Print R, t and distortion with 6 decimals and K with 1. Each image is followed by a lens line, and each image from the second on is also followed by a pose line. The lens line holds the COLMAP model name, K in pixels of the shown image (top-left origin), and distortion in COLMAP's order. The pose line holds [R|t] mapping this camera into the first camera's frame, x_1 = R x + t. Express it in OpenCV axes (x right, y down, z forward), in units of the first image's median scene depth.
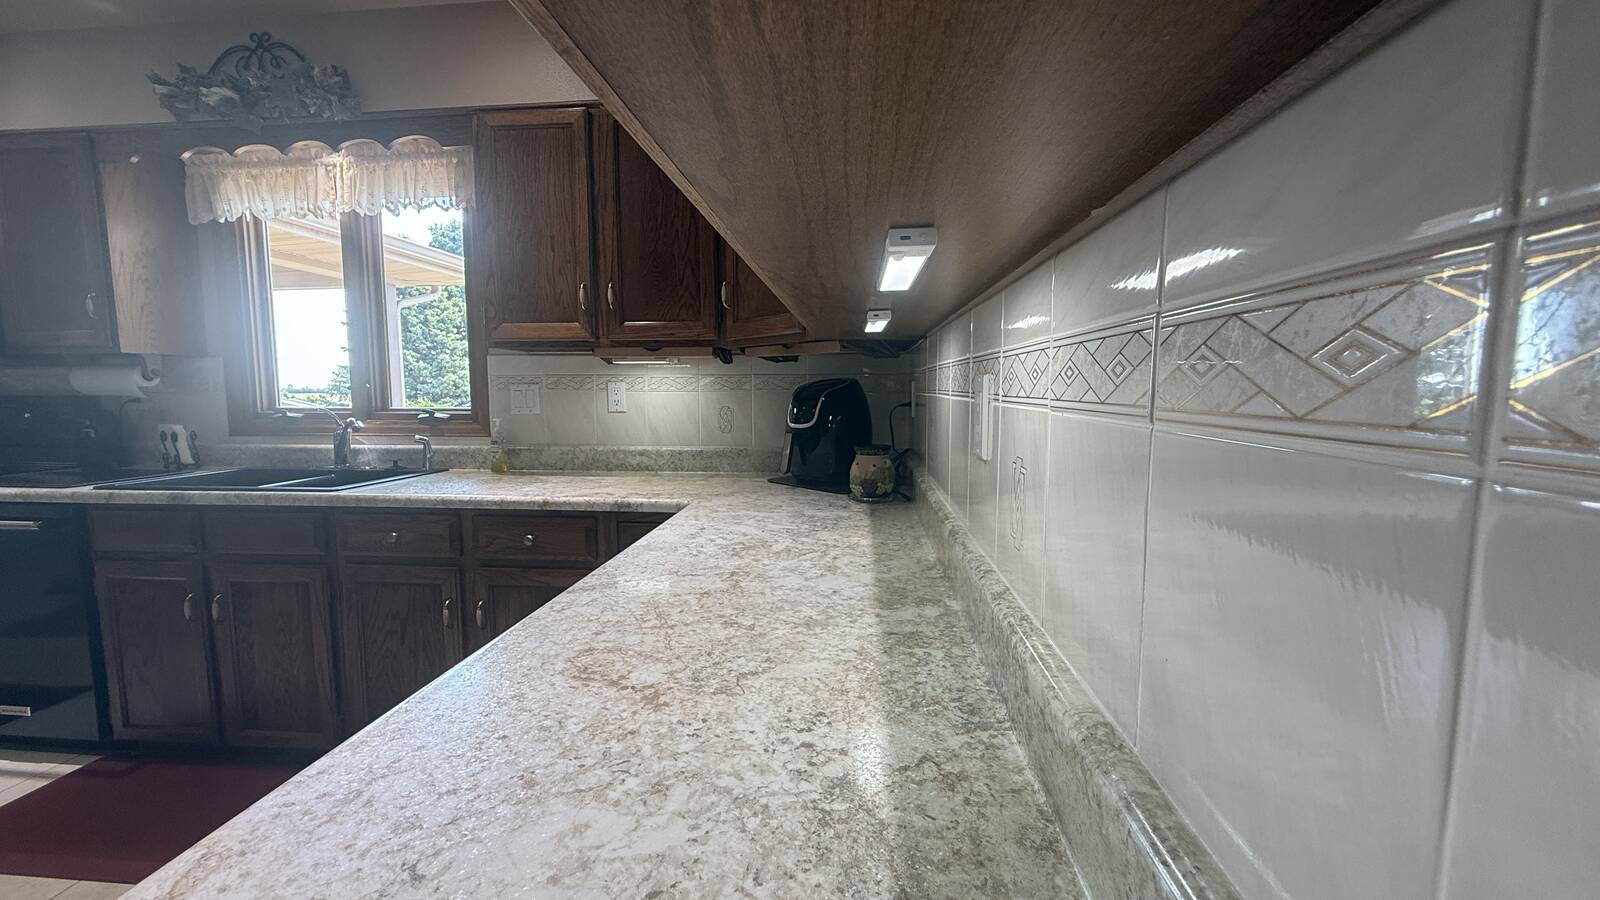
lens RADIAL K [[641.6, 0, 791.5], [0, 641.6, 451.3], [0, 0, 1]] dist [-0.001420, 0.000223]
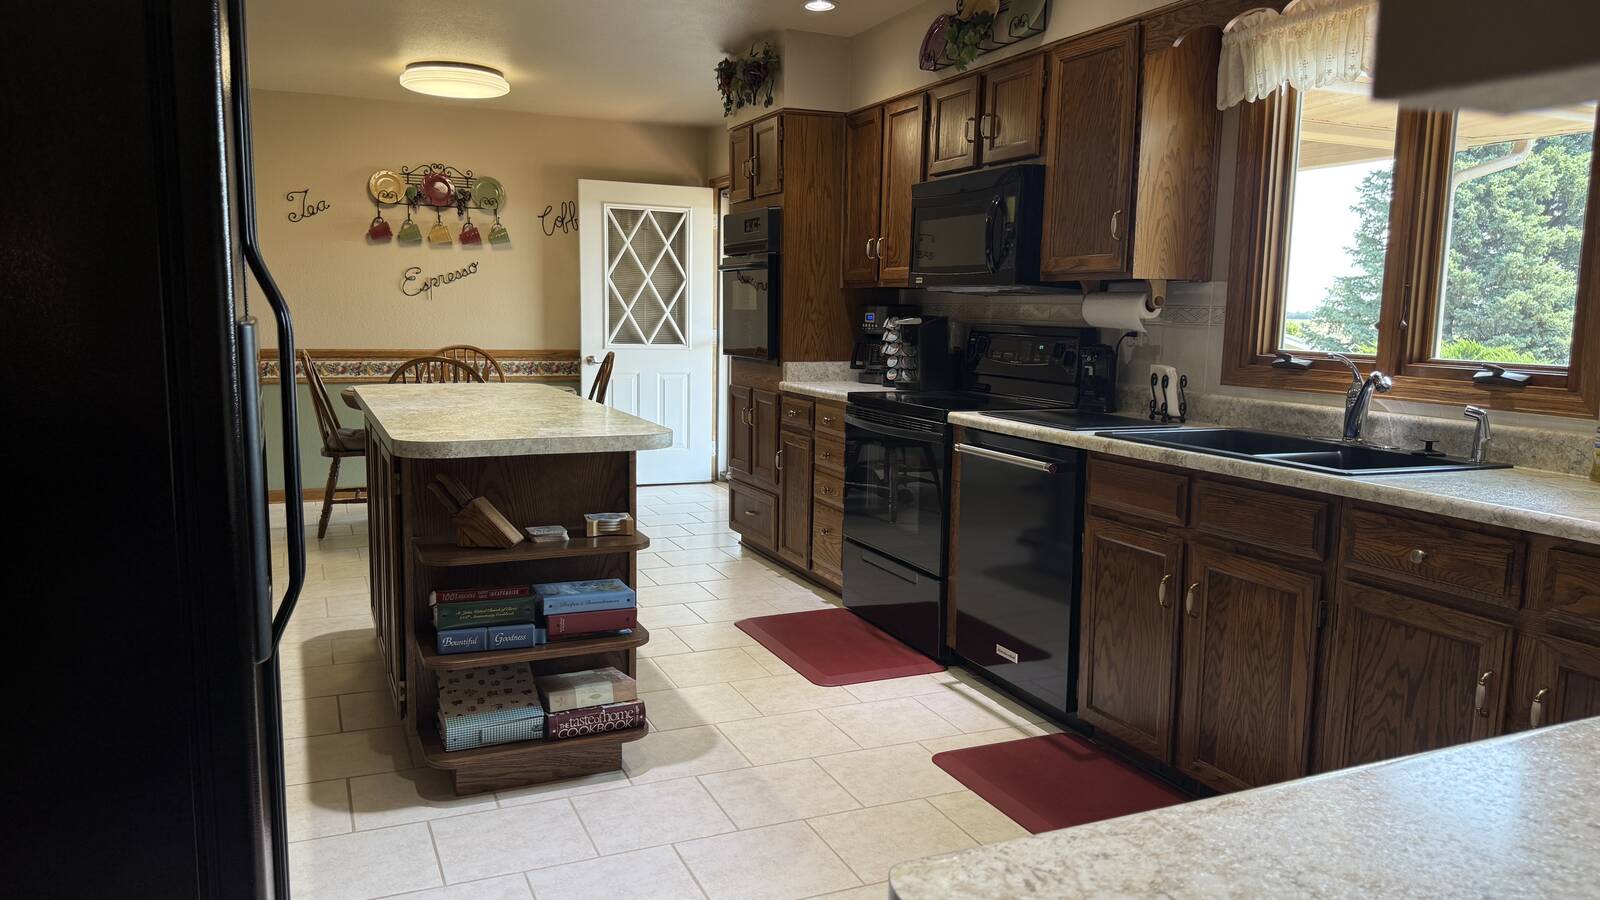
lens RADIAL K [[1130.9, 0, 792.3], [0, 1130.9, 455.6], [0, 0, 1]] dist [0.007509, -0.015567]
pose [[0.496046, 0.124759, -0.859287, 0.040942], [-0.102763, 0.991104, 0.084575, -0.001667], [0.862194, 0.046350, 0.504454, -0.121251]]
